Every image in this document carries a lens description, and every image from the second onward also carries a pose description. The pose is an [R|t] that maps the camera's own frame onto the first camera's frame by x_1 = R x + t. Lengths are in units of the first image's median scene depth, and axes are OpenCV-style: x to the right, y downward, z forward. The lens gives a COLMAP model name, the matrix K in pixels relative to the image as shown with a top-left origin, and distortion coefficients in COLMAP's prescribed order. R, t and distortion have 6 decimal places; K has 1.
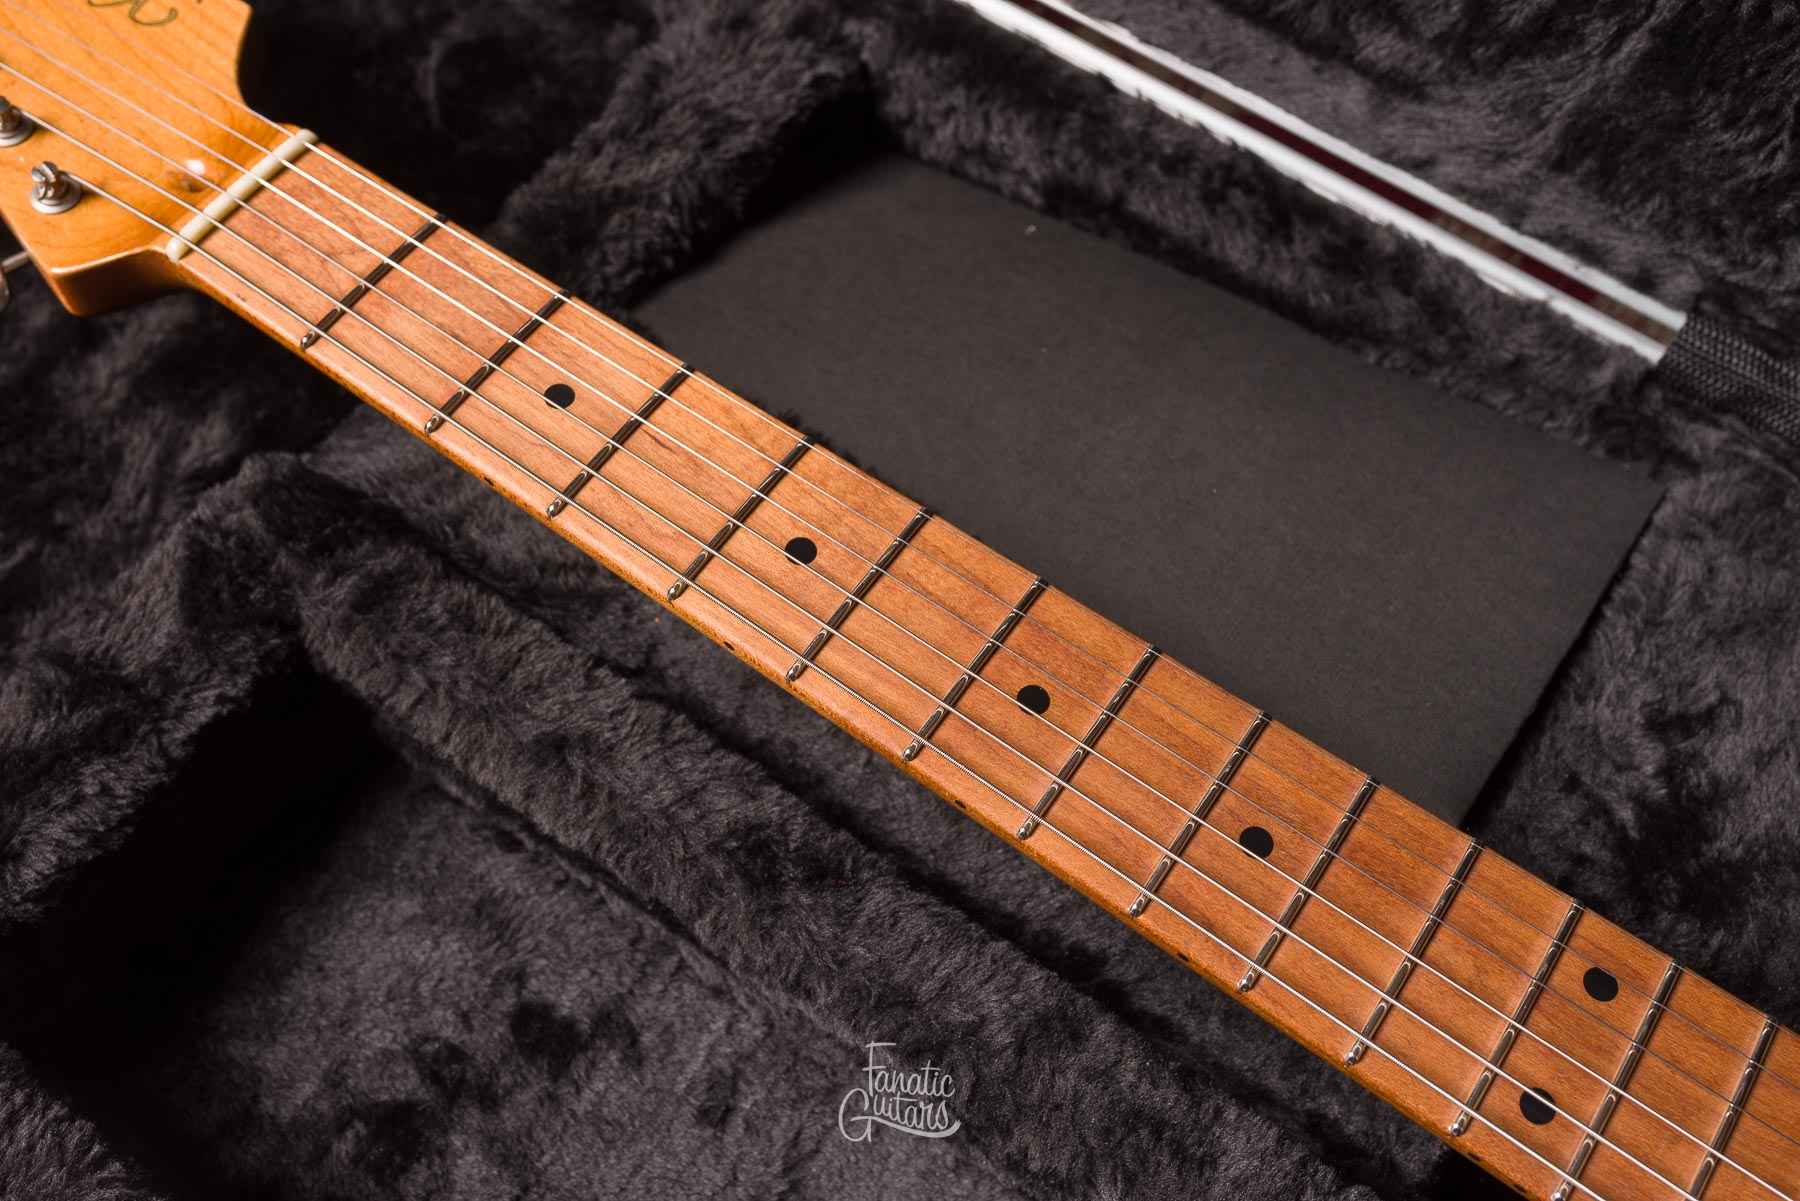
lens RADIAL K [[1792.8, 0, 896.7], [0, 1792.8, 601.8], [0, 0, 1]] dist [0.003634, -0.006983]
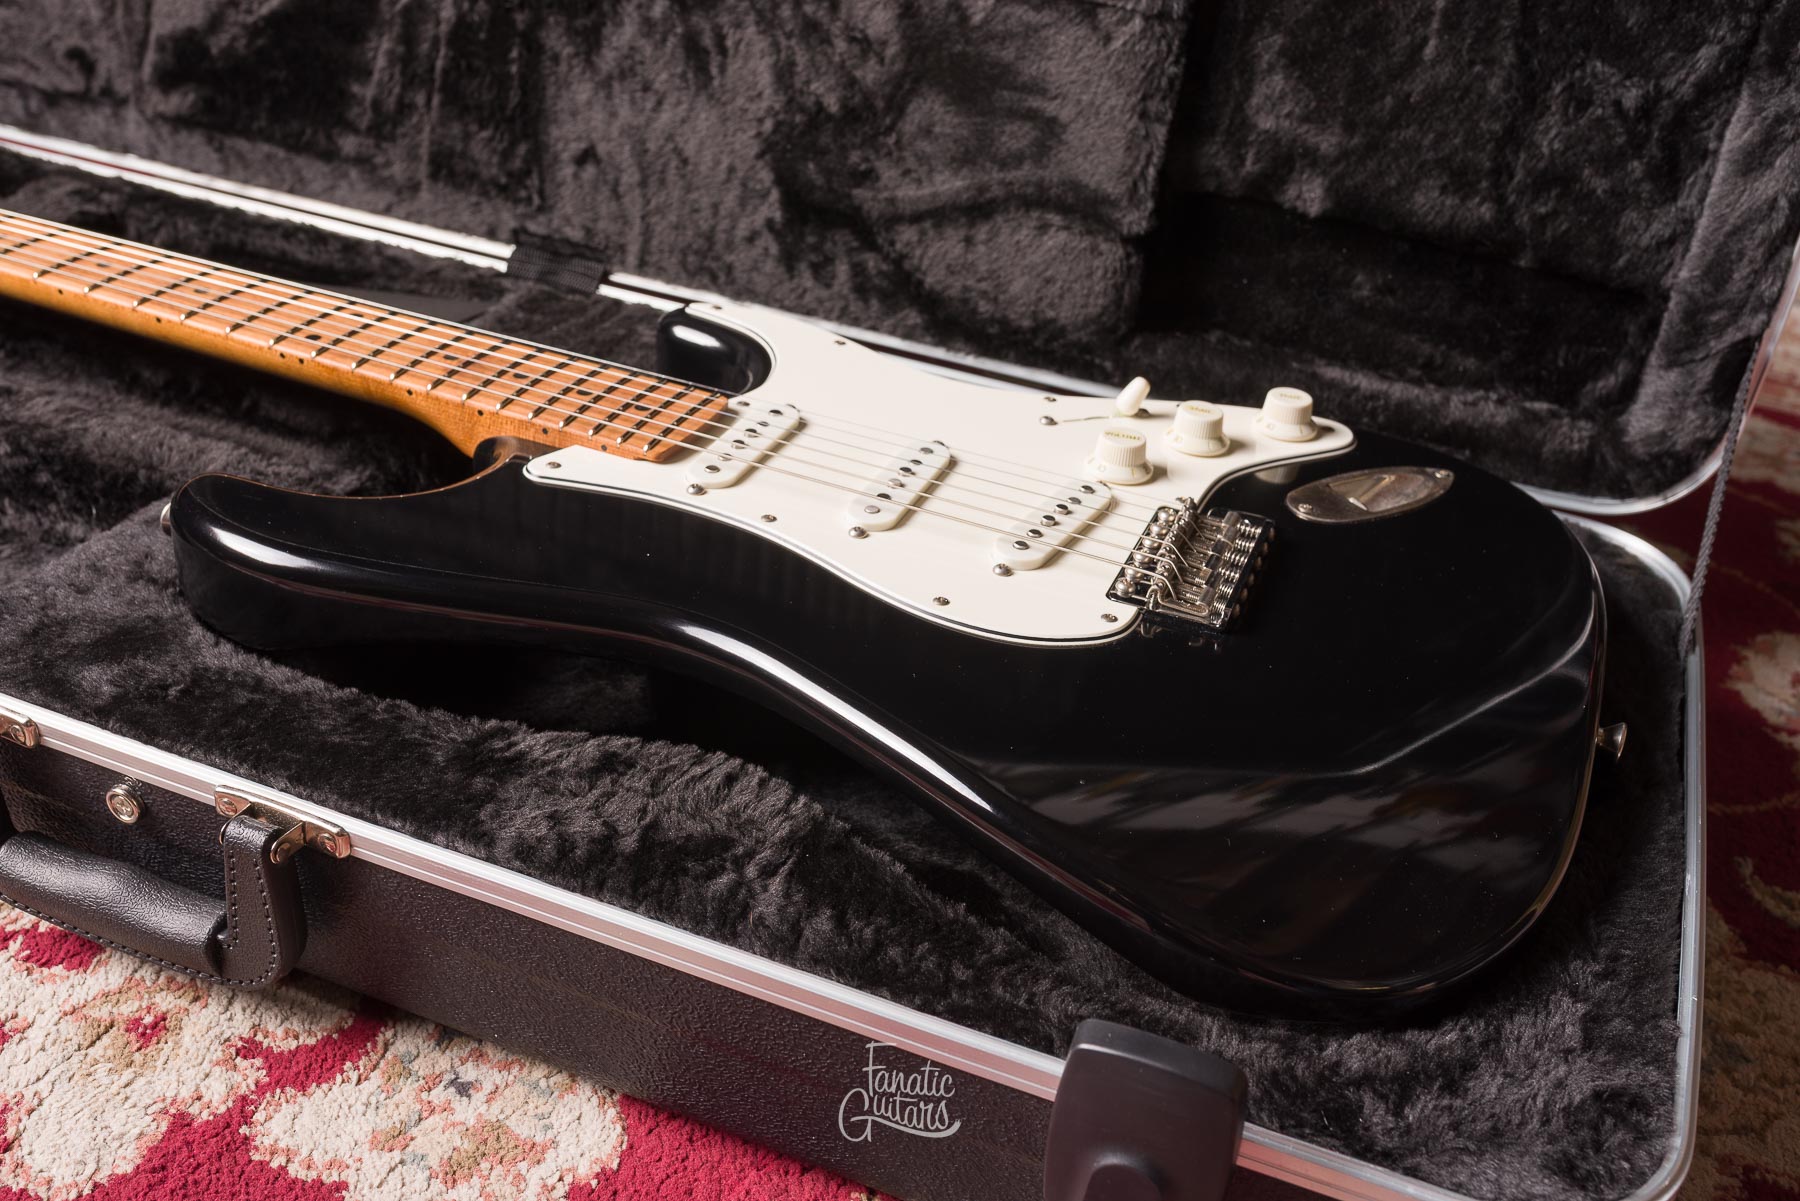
lens RADIAL K [[1757.4, 0, 899.7], [0, 1757.4, 599.7], [0, 0, 1]] dist [-0.001519, 0.000339]
pose [[0.972900, -0.076614, 0.218167, 0.428249], [0.175670, 0.858415, -0.481938, 1.318668], [-0.150354, 0.507202, 0.848610, -0.603692]]
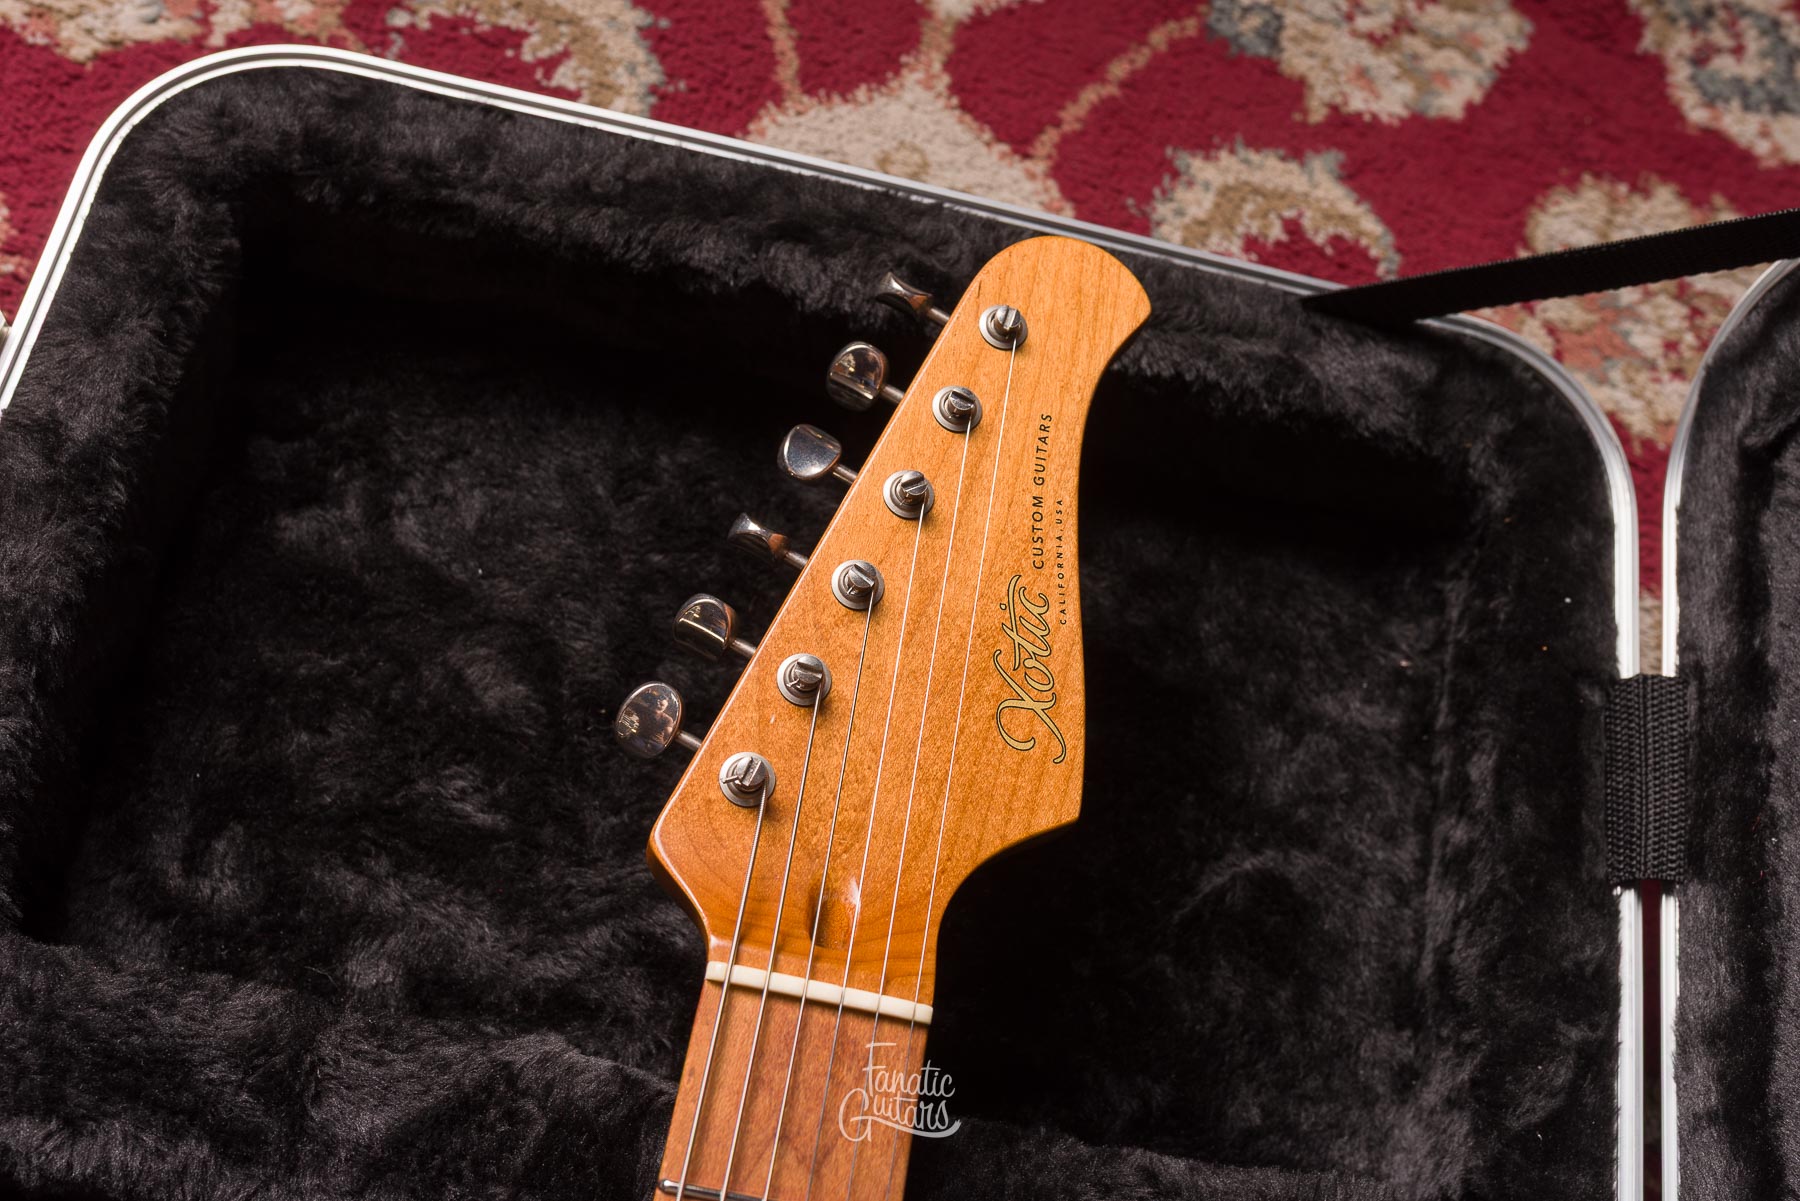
lens RADIAL K [[1787.6, 0, 898.8], [0, 1787.6, 600.6], [0, 0, 1]] dist [0.005862, -0.003546]
pose [[0.427085, 0.855140, -0.293827, -0.246614], [-0.862899, 0.482554, 0.150154, -0.456017], [0.270190, 0.189414, 0.943991, 0.165831]]
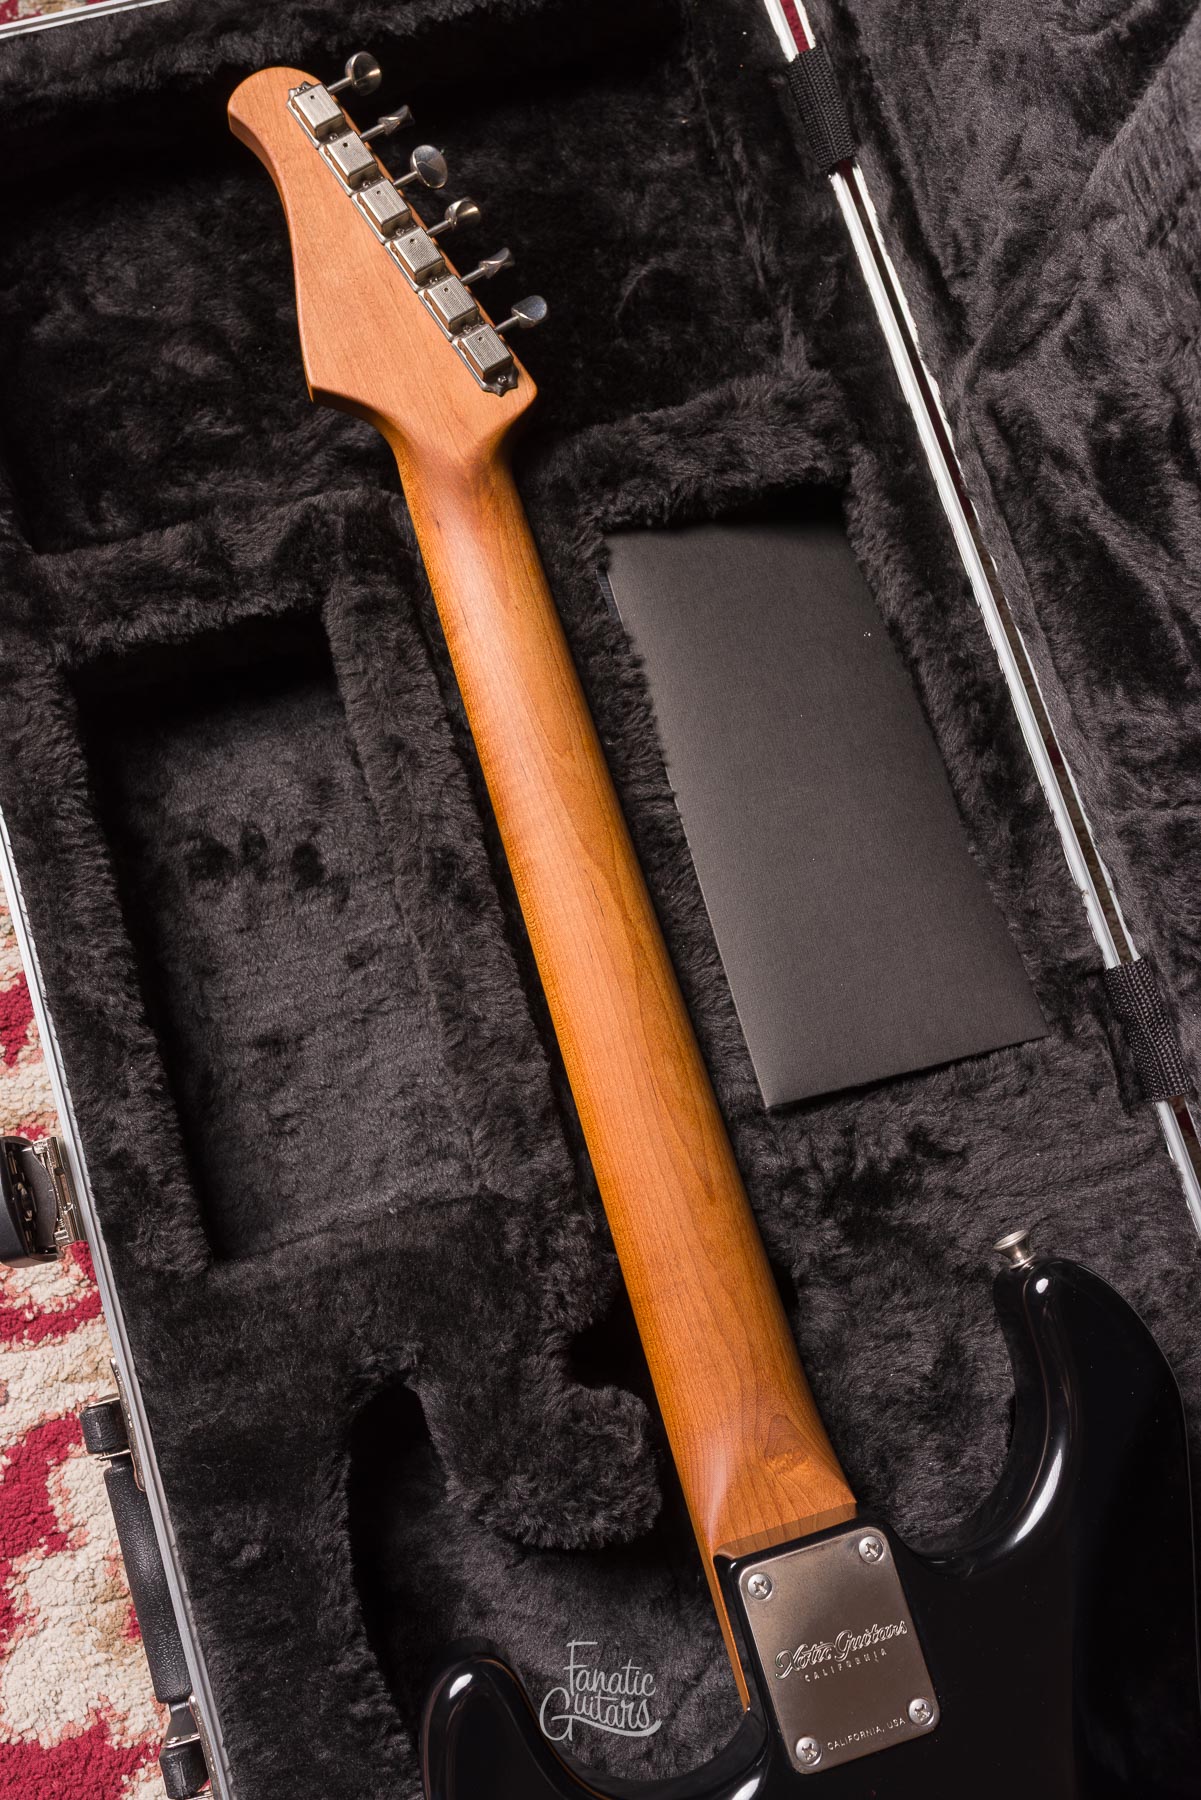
lens RADIAL K [[1859.4, 0, 560.2], [0, 1859.4, 841.4], [0, 0, 1]] dist [0.000656, -0.003650]
pose [[0.778014, 0.618150, -0.112186, 0.184348], [-0.577841, 0.774172, 0.258374, -0.387142], [0.246565, -0.136193, 0.959509, -0.676056]]
